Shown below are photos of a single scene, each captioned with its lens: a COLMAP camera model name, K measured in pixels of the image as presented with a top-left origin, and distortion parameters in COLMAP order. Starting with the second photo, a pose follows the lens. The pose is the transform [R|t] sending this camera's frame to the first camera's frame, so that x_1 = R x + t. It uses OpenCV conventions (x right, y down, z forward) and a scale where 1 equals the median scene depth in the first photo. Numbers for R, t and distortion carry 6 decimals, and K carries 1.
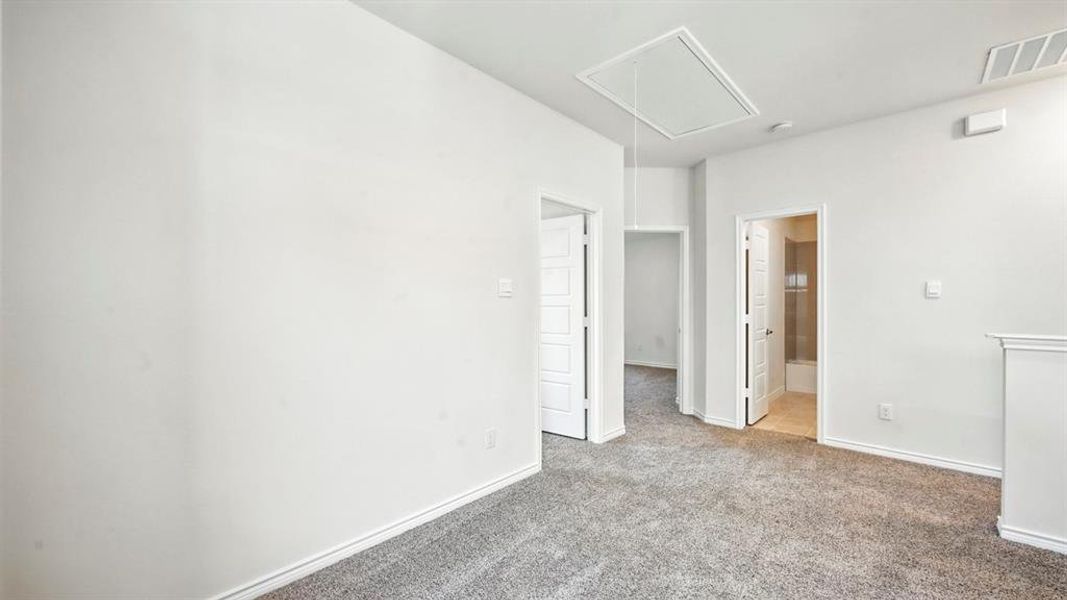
lens RADIAL K [[422.2, 0, 531.7], [0, 422.2, 301.8], [0, 0, 1]] dist [-0.003116, 0.000266]
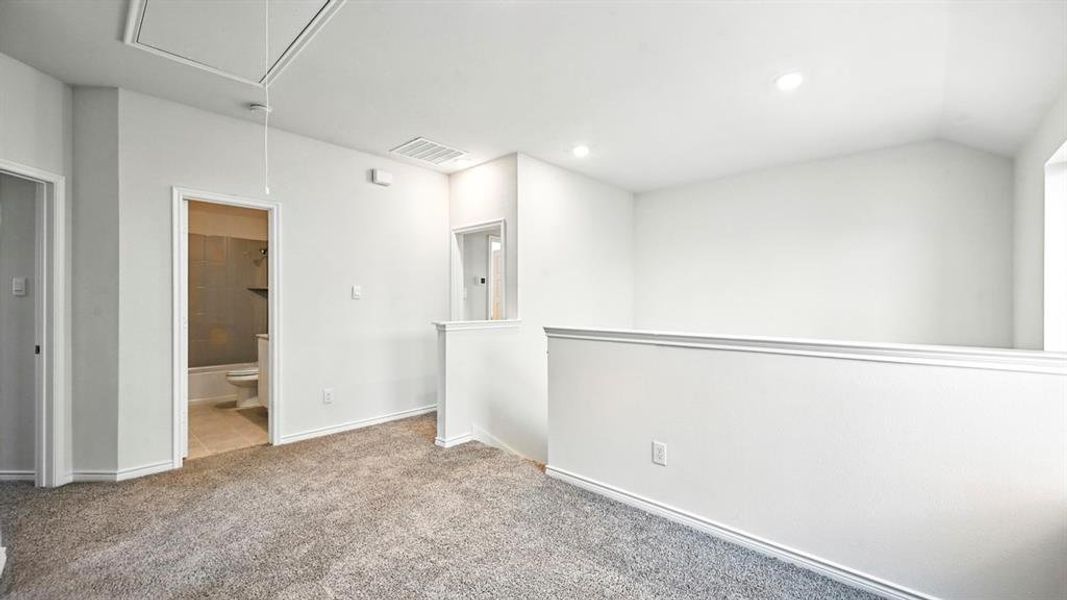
lens RADIAL K [[422.2, 0, 531.7], [0, 422.2, 301.8], [0, 0, 1]] dist [-0.003116, 0.000266]
pose [[-0.005469, 0.003991, 0.999977, -0.331196], [-0.003569, 0.999986, -0.004010, 0.002452], [-0.999979, -0.003591, -0.005455, 0.441824]]
